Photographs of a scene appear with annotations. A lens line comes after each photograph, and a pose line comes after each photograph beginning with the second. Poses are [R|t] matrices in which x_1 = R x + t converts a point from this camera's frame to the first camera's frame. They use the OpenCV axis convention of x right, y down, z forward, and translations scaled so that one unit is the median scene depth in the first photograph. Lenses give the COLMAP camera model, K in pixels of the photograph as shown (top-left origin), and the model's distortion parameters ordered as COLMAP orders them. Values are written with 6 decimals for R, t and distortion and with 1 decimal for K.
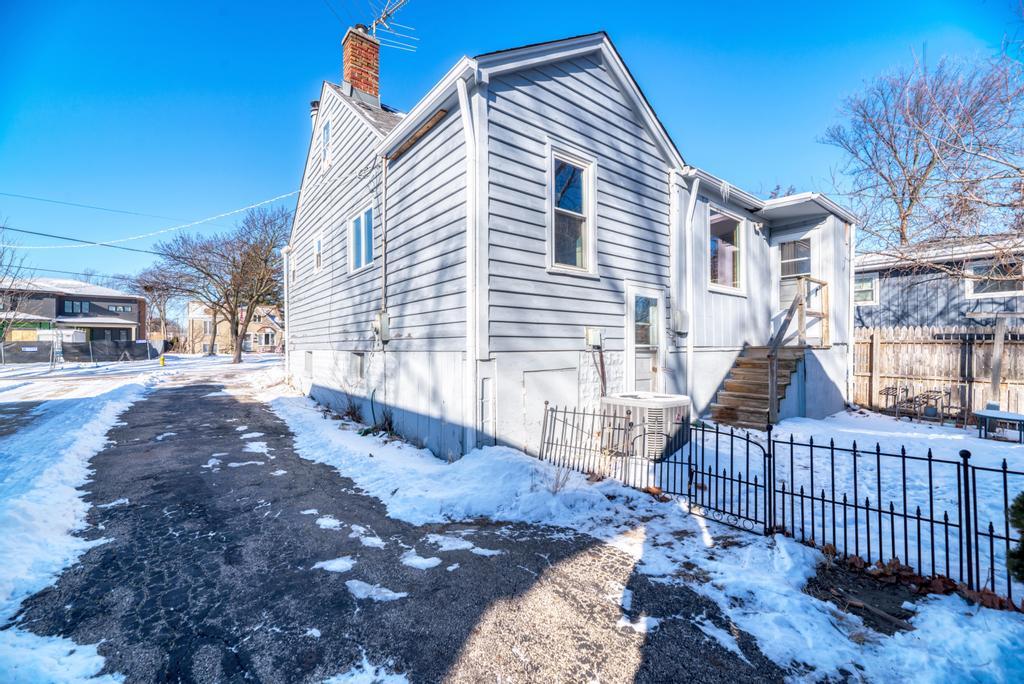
lens RADIAL K [[421.2, 0, 512.0], [0, 421.2, 342.0], [0, 0, 1]] dist [-0.000538, -0.000175]
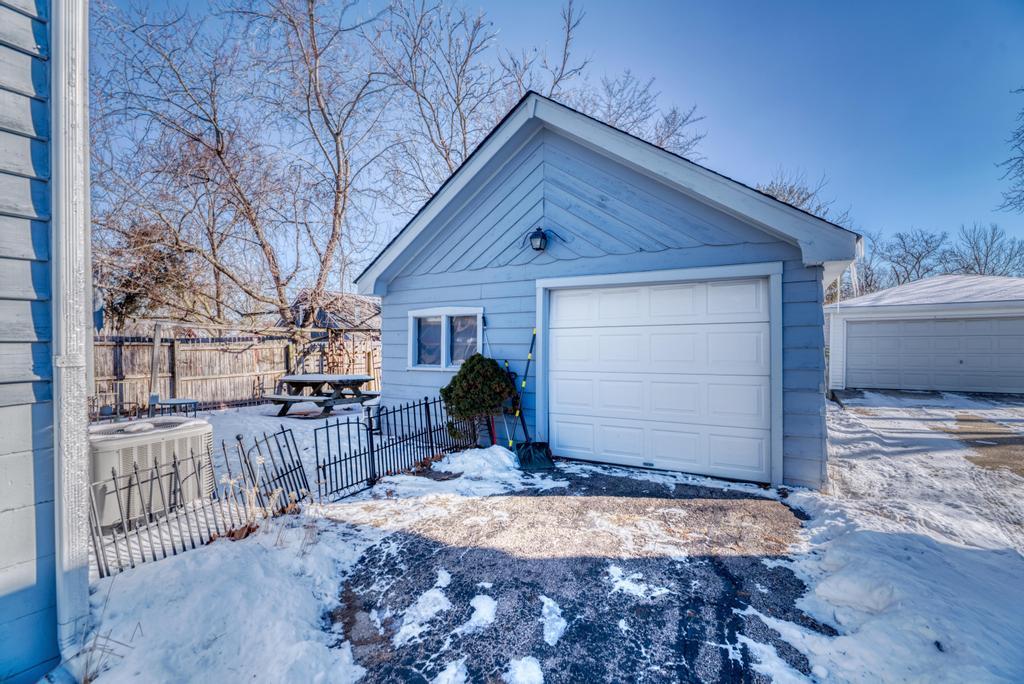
lens RADIAL K [[441.8, 0, 512.0], [0, 441.8, 342.0], [0, 0, 1]] dist [0.000114, 0.000000]
pose [[-0.378723, -0.003395, 0.925504, -0.995584], [-0.001711, 0.999994, 0.002968, -0.025901], [-0.925509, -0.000459, -0.378727, 1.197240]]
